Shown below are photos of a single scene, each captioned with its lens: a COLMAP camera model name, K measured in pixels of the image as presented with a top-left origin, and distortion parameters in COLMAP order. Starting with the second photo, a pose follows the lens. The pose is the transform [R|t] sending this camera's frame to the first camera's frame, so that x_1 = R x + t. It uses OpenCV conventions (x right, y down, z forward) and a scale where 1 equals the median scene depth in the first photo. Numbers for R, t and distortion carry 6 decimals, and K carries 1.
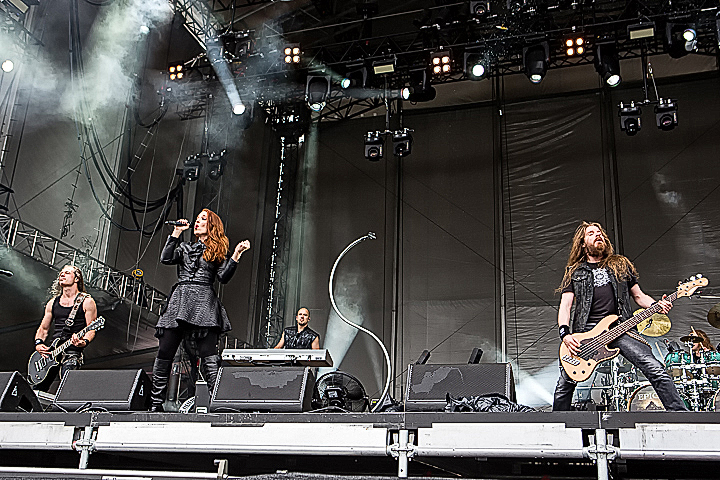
lens RADIAL K [[780.9, 0, 360.0], [0, 780.9, 240.0], [0, 0, 1]] dist [-0.043763, 0.017586]
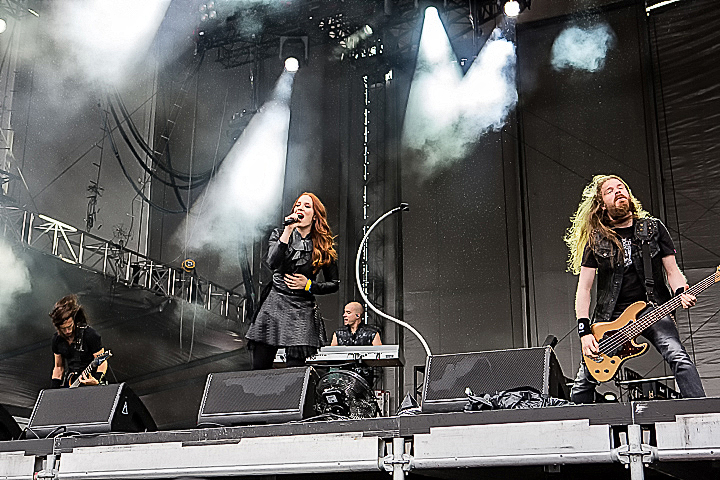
lens RADIAL K [[1006.0, 0, 360.0], [0, 1006.0, 240.0], [0, 0, 1]] dist [0.011192, 0.004973]
pose [[0.986108, -0.080642, -0.145219, 0.141182], [0.085922, 0.995837, 0.030446, 0.002868], [0.142159, -0.042501, 0.988931, -0.024594]]
